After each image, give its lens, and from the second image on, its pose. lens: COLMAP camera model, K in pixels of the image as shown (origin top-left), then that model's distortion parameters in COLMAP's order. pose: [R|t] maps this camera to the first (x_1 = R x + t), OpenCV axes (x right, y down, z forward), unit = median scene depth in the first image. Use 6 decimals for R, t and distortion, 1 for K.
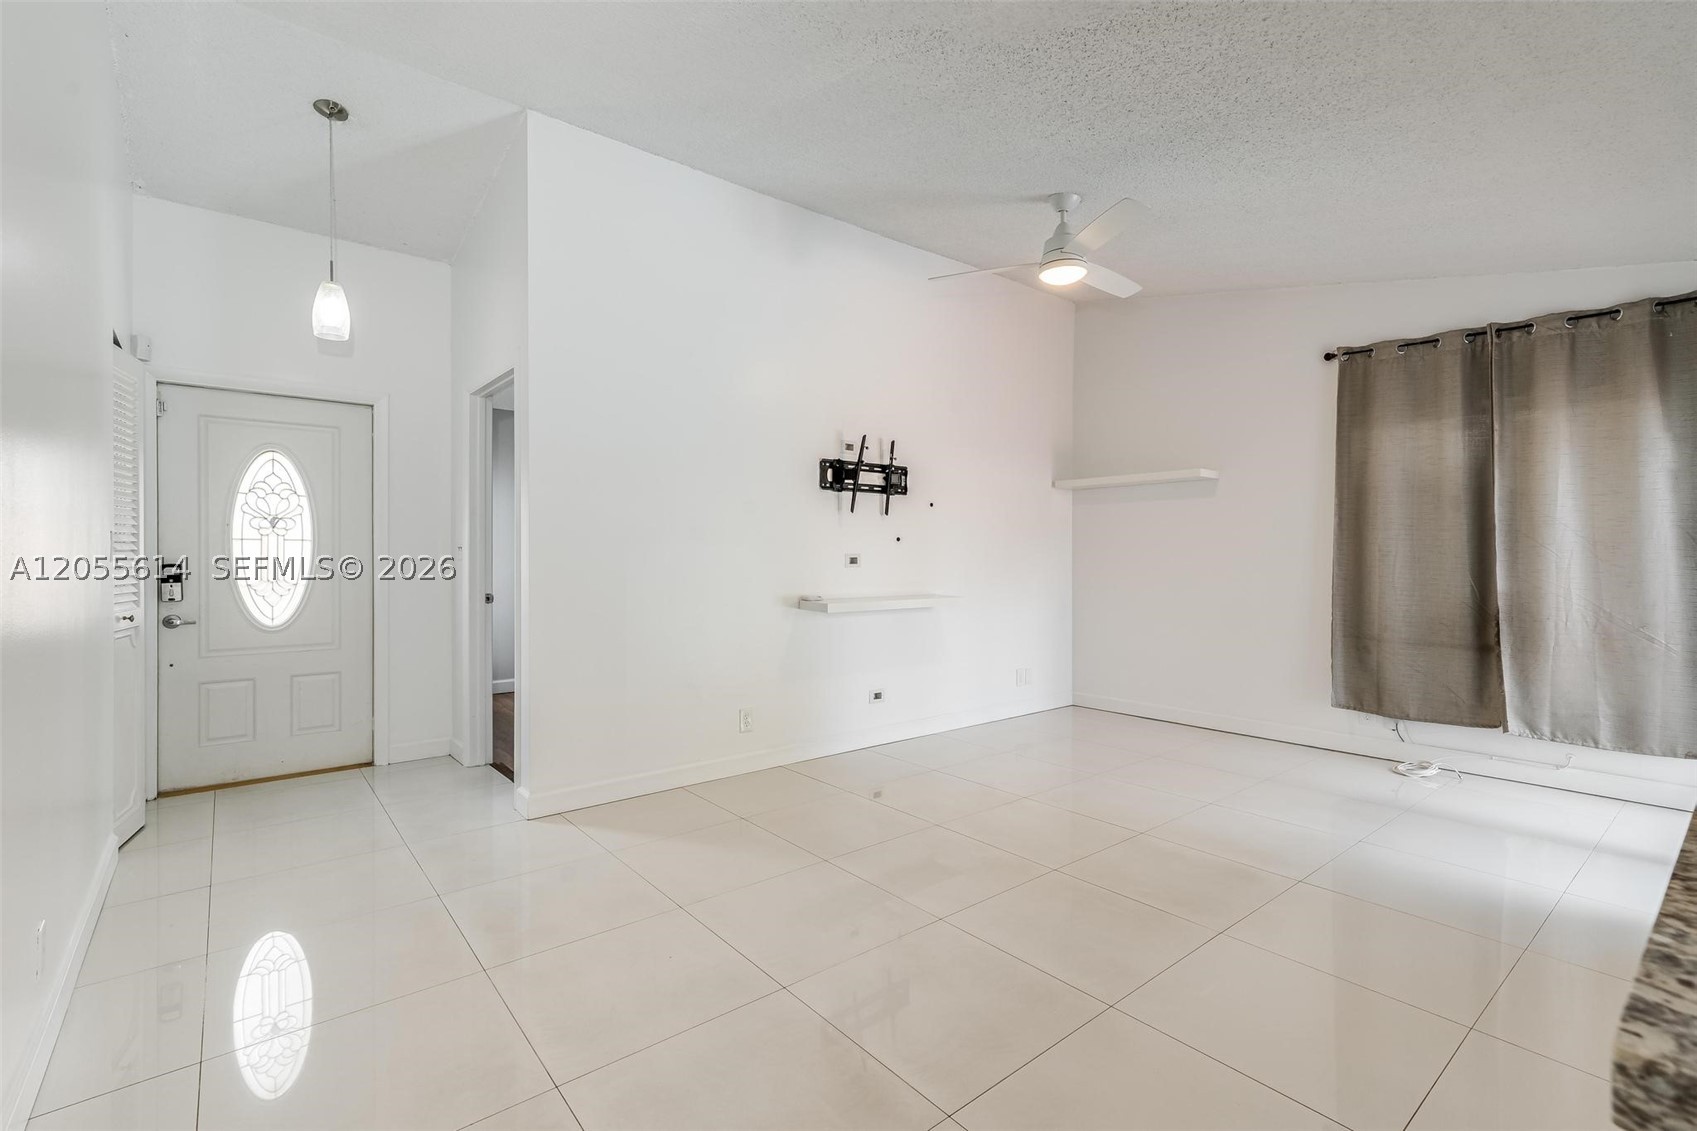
lens RADIAL K [[758.8, 0, 843.6], [0, 758.8, 564.3], [0, 0, 1]] dist [0.008577, 0.000745]
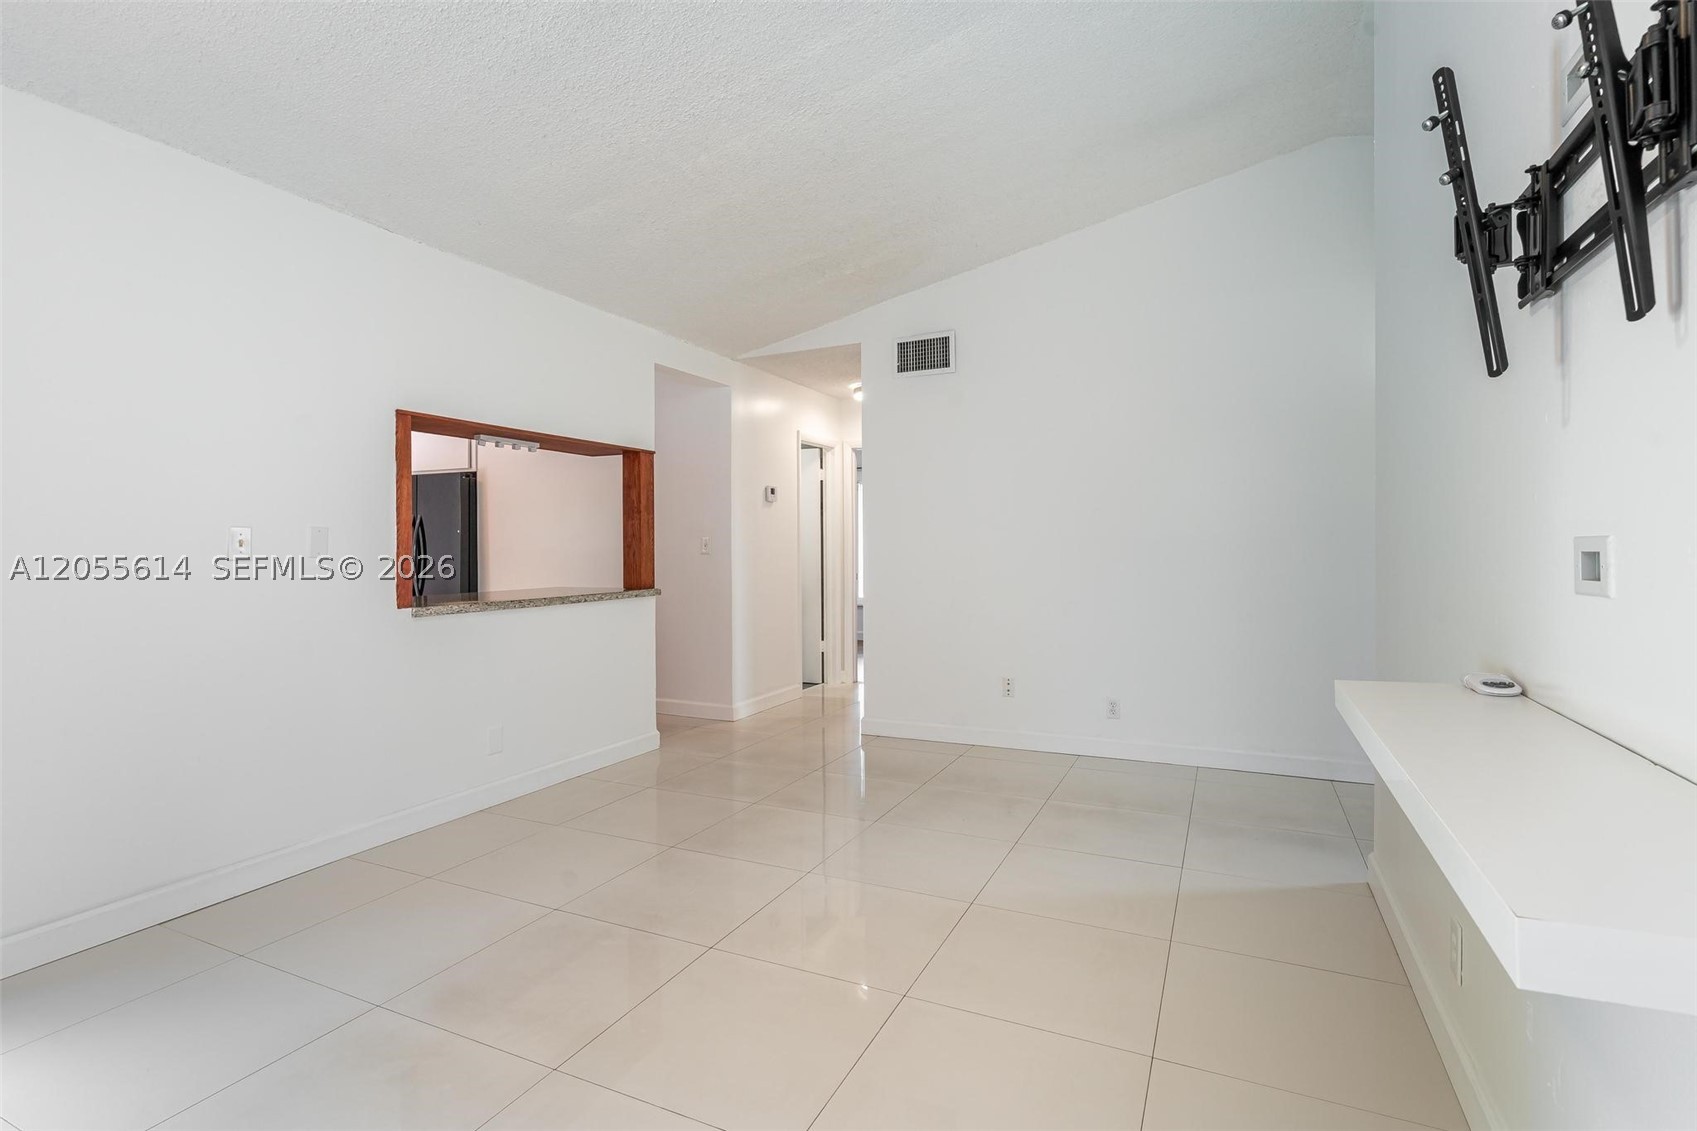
lens RADIAL K [[816.6, 0, 849.1], [0, 816.6, 548.1], [0, 0, 1]] dist [-0.001470, 0.000014]
pose [[-0.901173, 0.009143, -0.433363, 0.346577], [0.005852, 0.999943, 0.008928, -0.015485], [0.433420, 0.005509, -0.901175, 1.238325]]
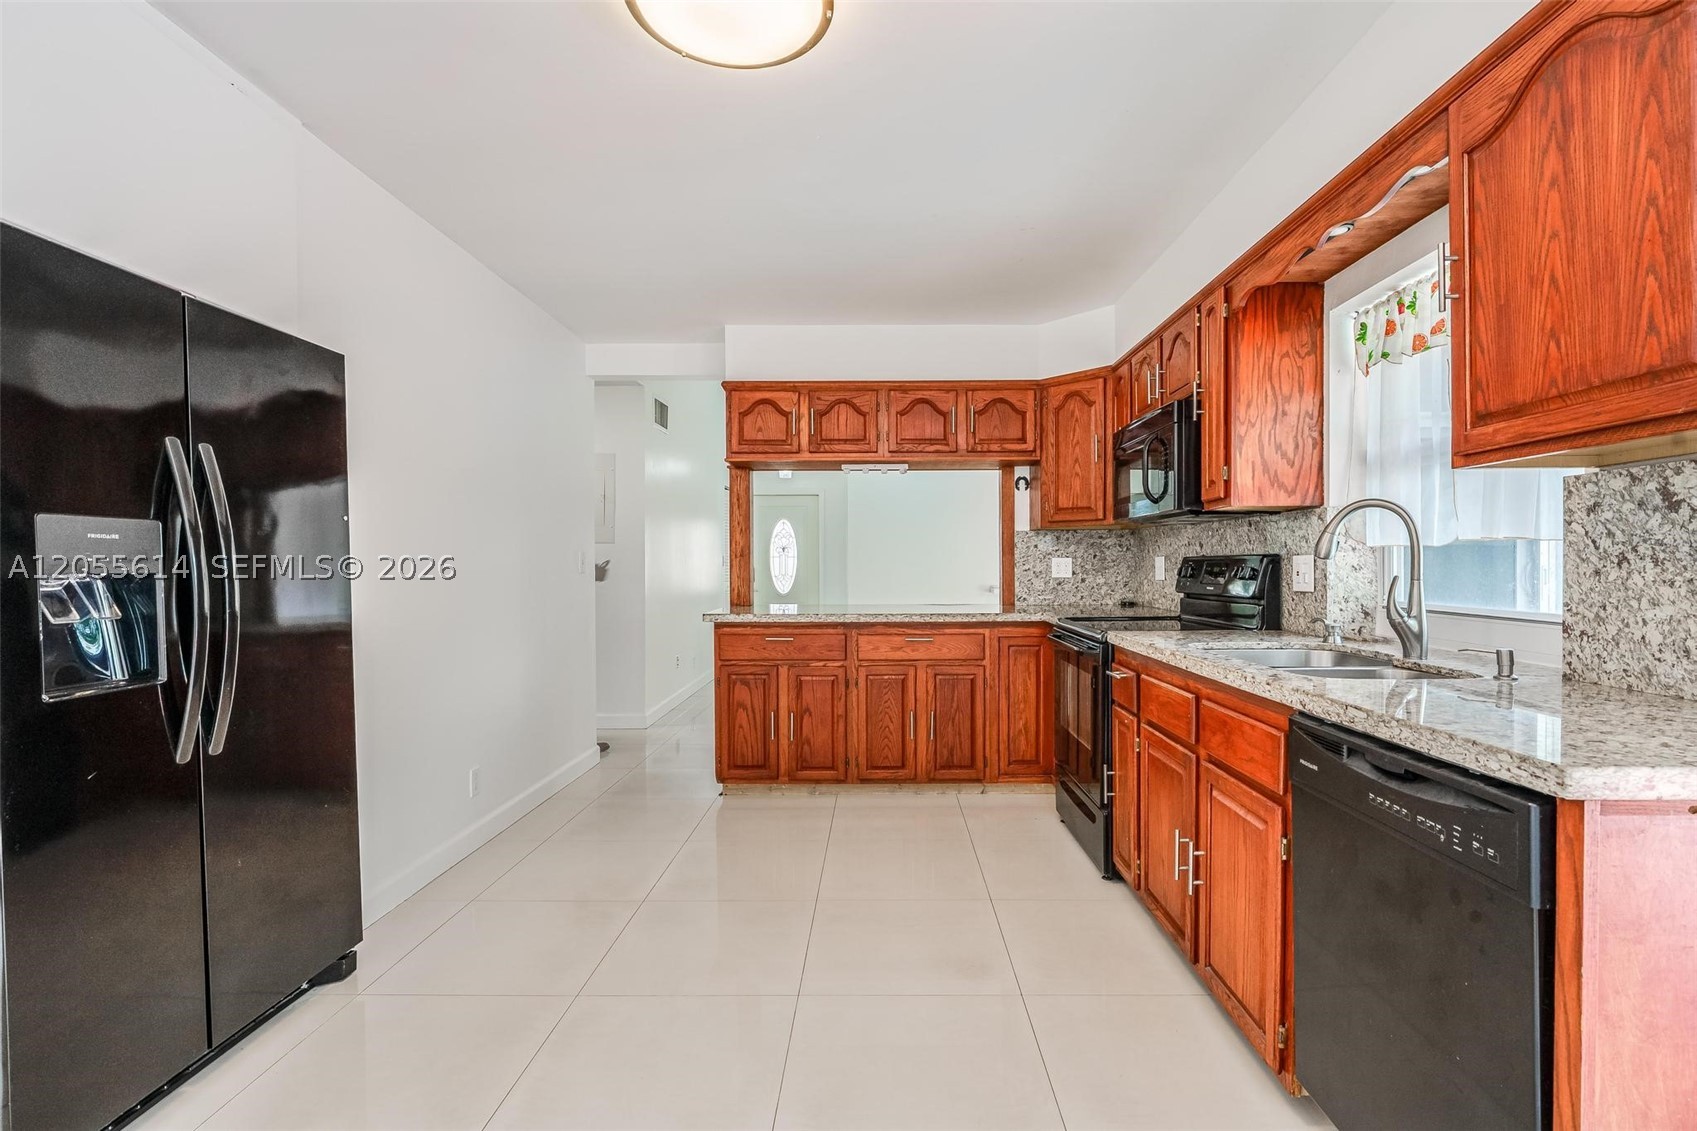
lens RADIAL K [[789.1, 0, 874.4], [0, 789.1, 573.8], [0, 0, 1]] dist [-0.012025, 0.003150]
pose [[0.769496, 0.006852, -0.638615, 0.968755], [0.000860, 0.999930, 0.011765, -0.008593], [0.638651, -0.009603, 0.769437, -0.650336]]
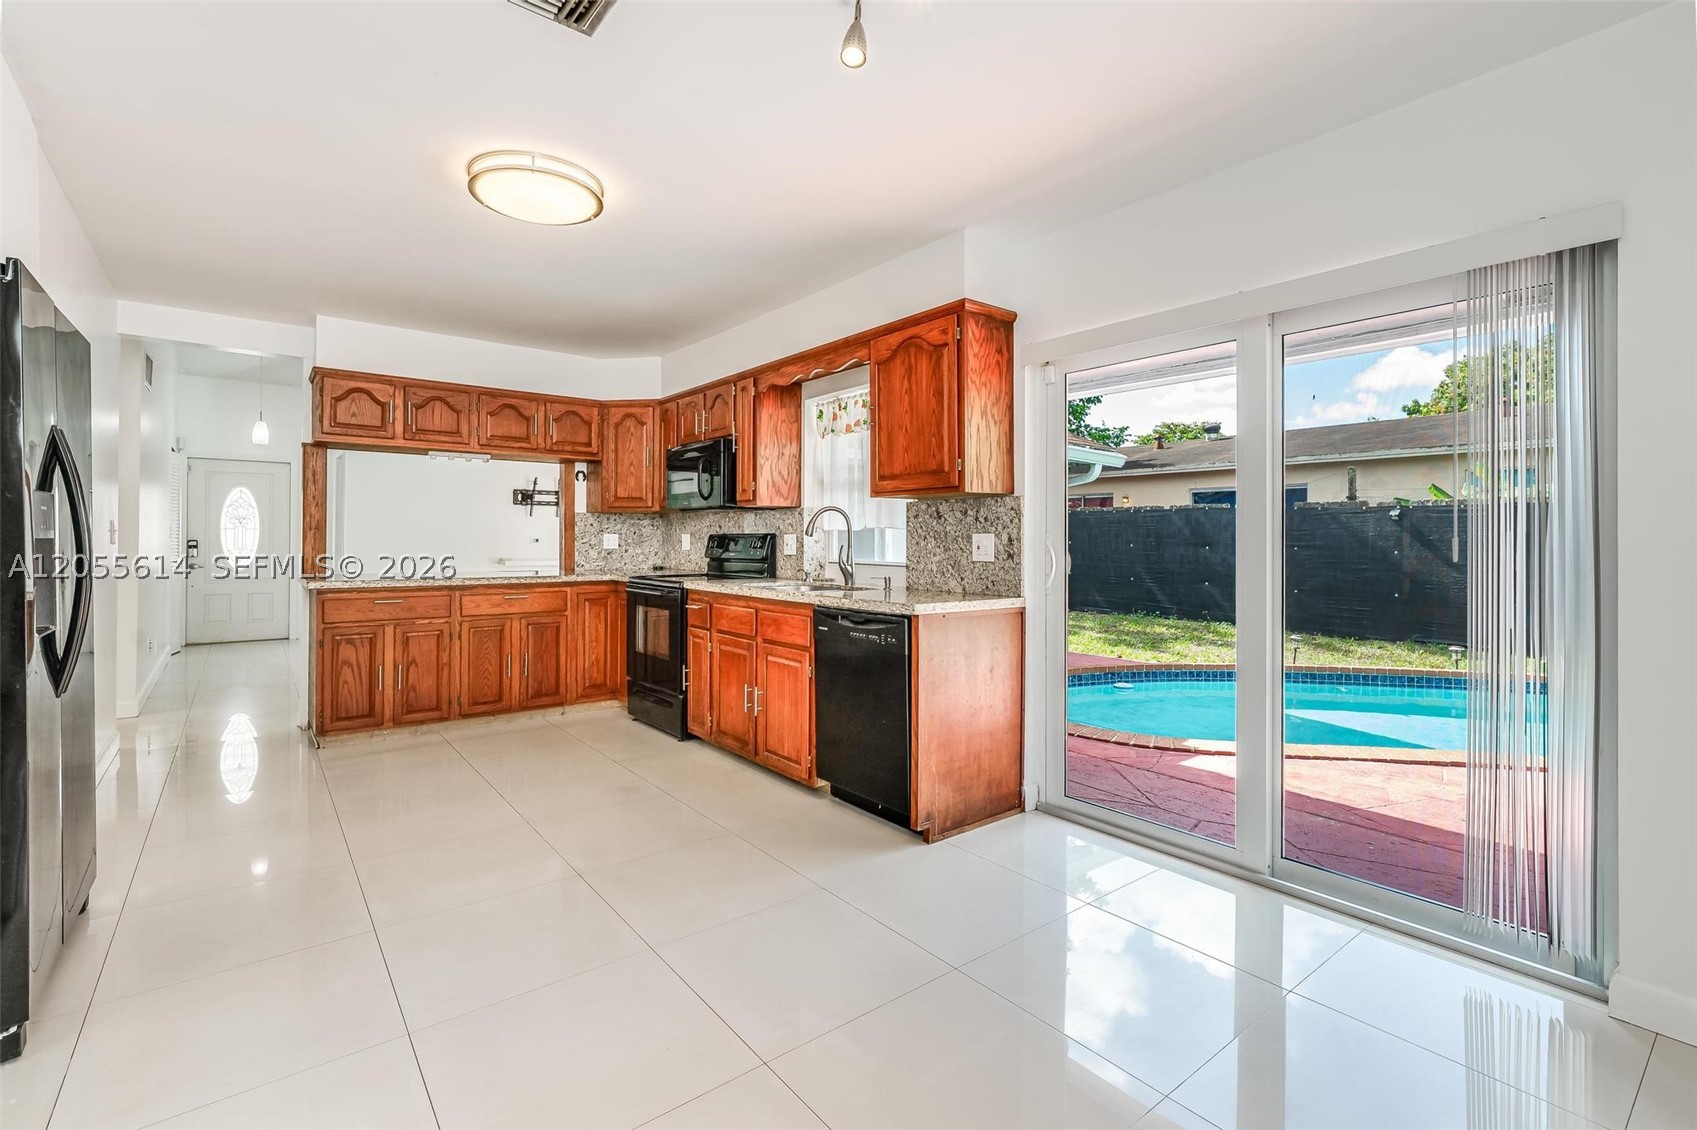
lens RADIAL K [[771.9, 0, 841.0], [0, 771.9, 536.0], [0, 0, 1]] dist [0.003520, 0.000824]
pose [[0.999618, 0.005704, -0.027058, 0.930388], [-0.005934, 0.999947, -0.008418, -0.004447], [0.027009, 0.008576, 0.999598, -1.047465]]
